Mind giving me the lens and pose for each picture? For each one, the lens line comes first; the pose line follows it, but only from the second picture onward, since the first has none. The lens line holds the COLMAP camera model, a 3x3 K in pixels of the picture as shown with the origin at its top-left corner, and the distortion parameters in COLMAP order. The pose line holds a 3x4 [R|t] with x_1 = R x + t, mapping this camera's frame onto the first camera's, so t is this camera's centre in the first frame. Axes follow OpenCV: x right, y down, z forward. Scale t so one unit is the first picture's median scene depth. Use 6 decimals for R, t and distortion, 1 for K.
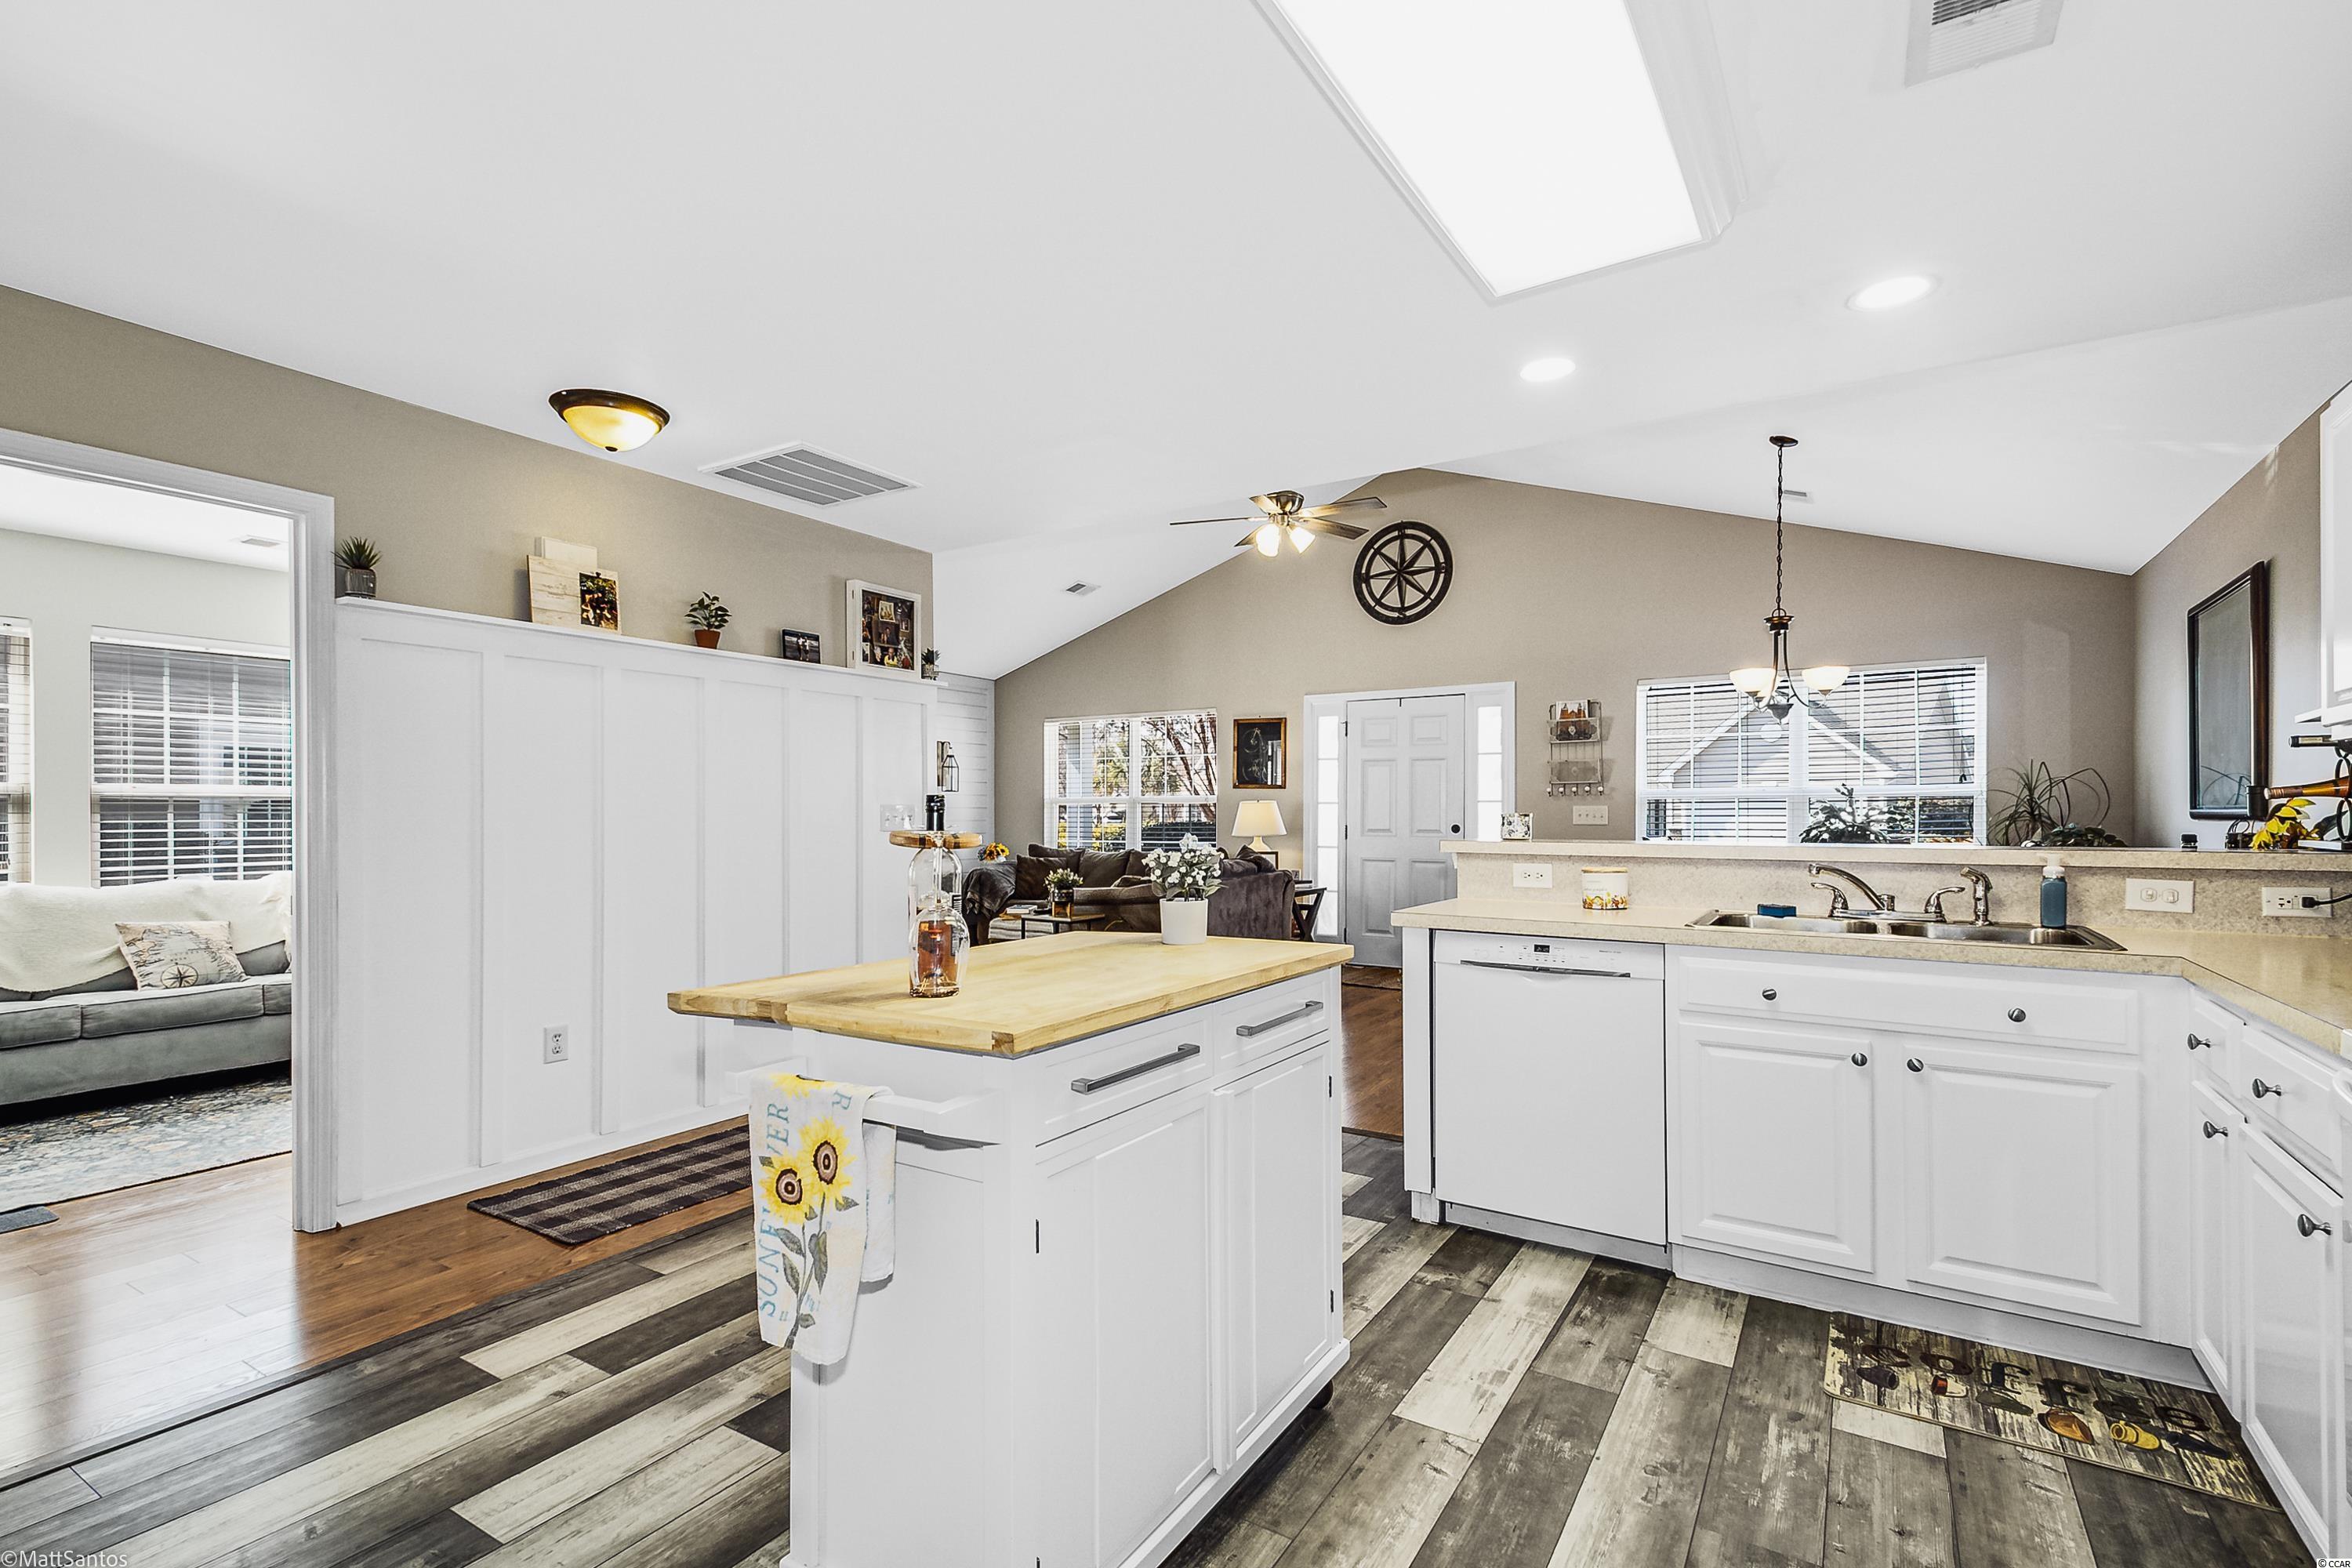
lens RADIAL K [[1094.8, 0, 1101.0], [0, 1094.8, 801.0], [0, 0, 1]] dist [0.015303, -0.006143]
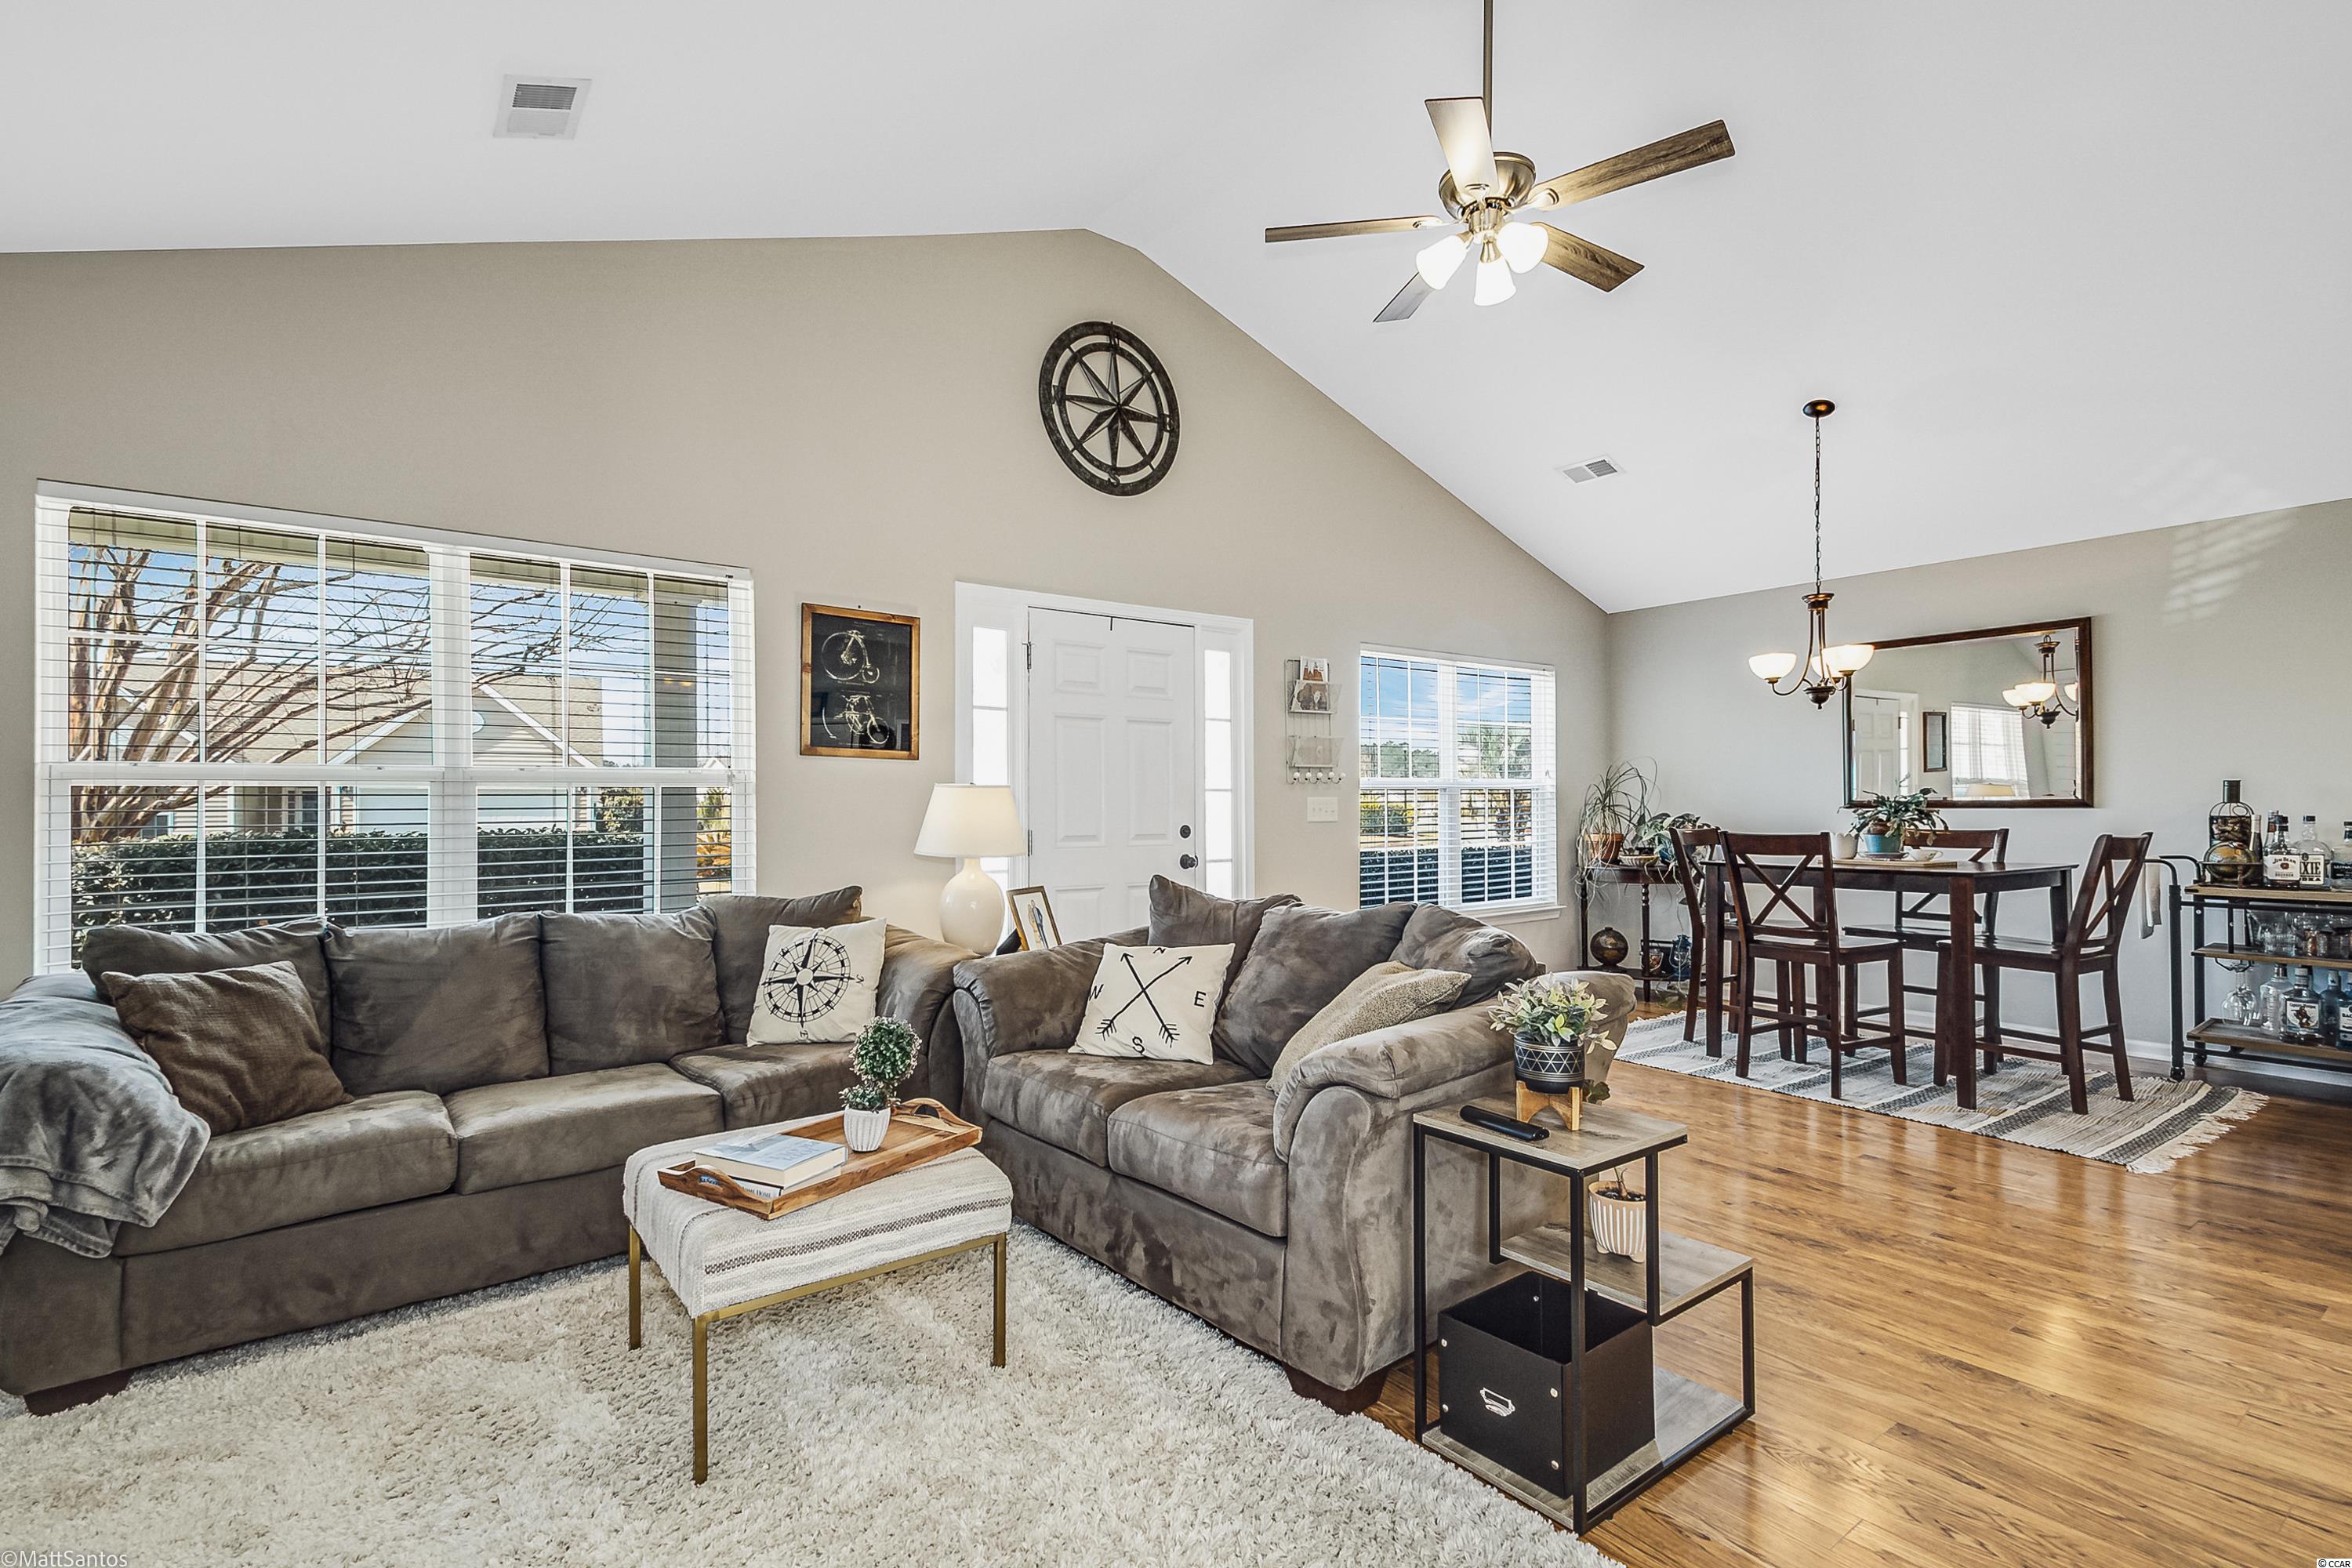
lens RADIAL K [[1107.1, 0, 1145.9], [0, 1107.1, 795.8], [0, 0, 1]] dist [0.020943, -0.007627]
pose [[0.326017, 0.009758, 0.945314, -0.297822], [-0.002547, 0.999952, -0.009444, 0.010391], [-0.945361, 0.000671, 0.326026, 0.792072]]
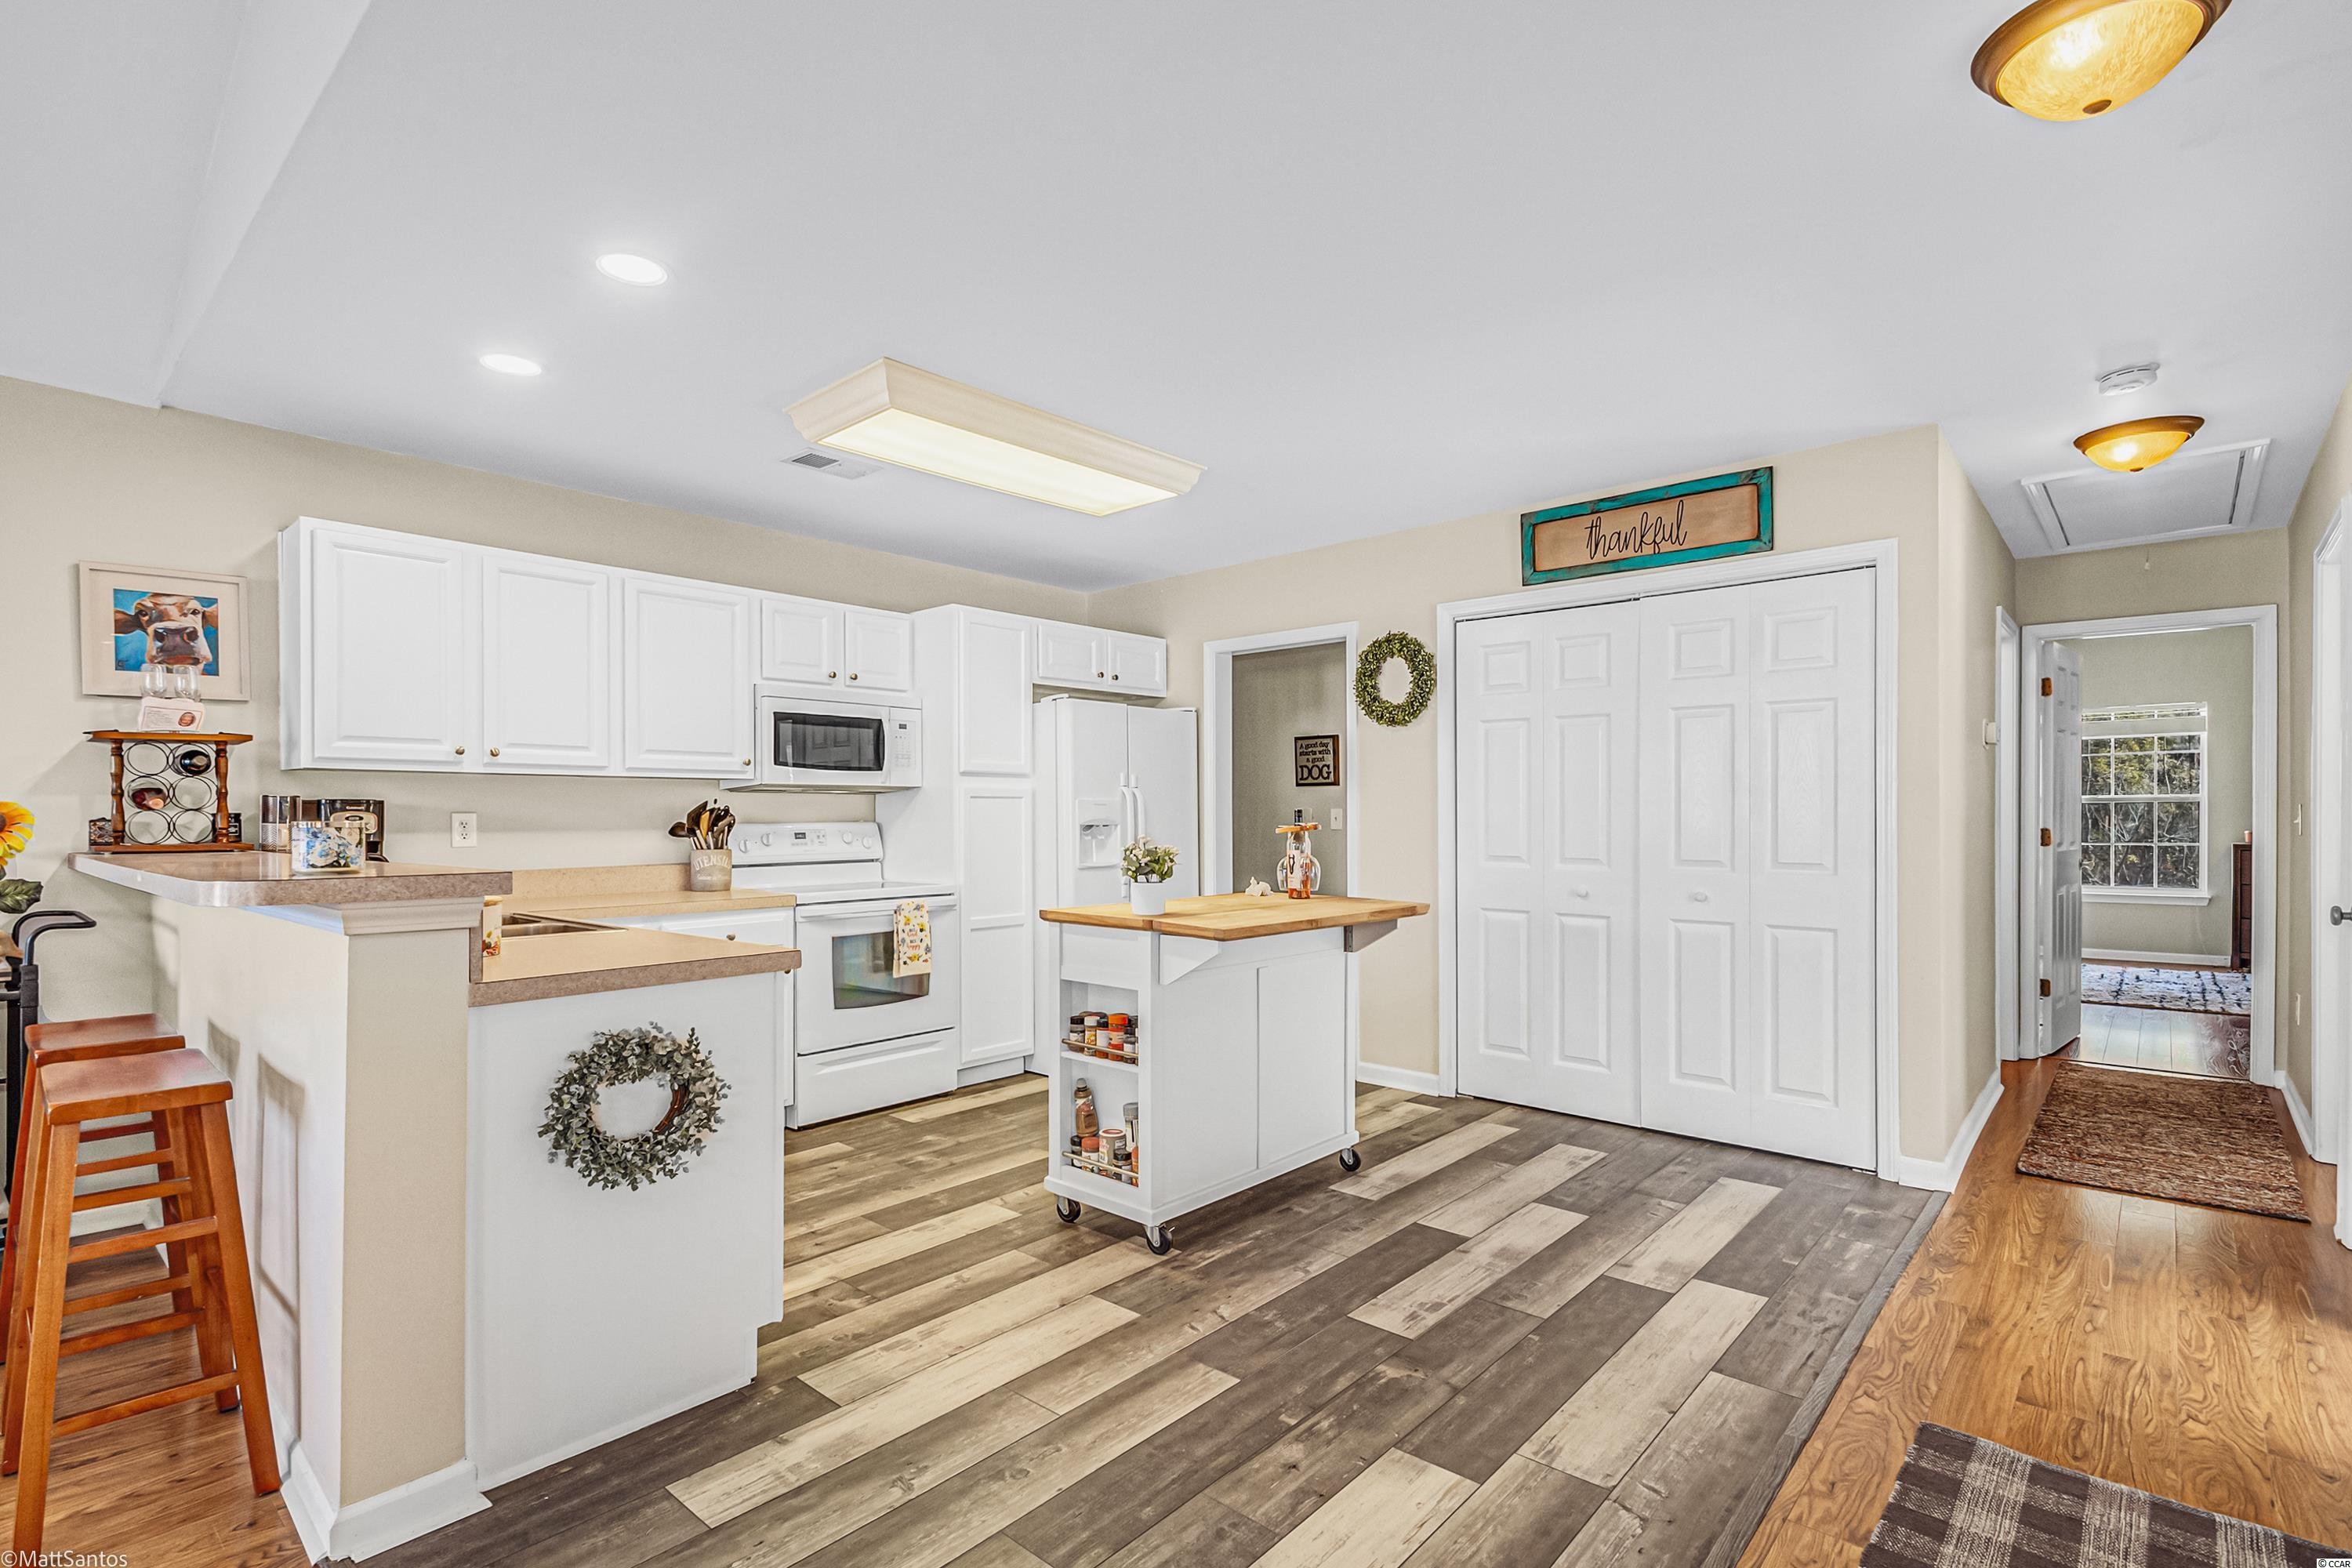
lens RADIAL K [[1094.8, 0, 1119.2], [0, 1094.8, 823.3], [0, 0, 1]] dist [0.015303, -0.006143]
pose [[-0.989238, 0.001155, 0.146310, -0.023448], [0.000309, 0.999983, -0.005804, 0.008085], [-0.146314, -0.005697, -0.989222, 0.675739]]
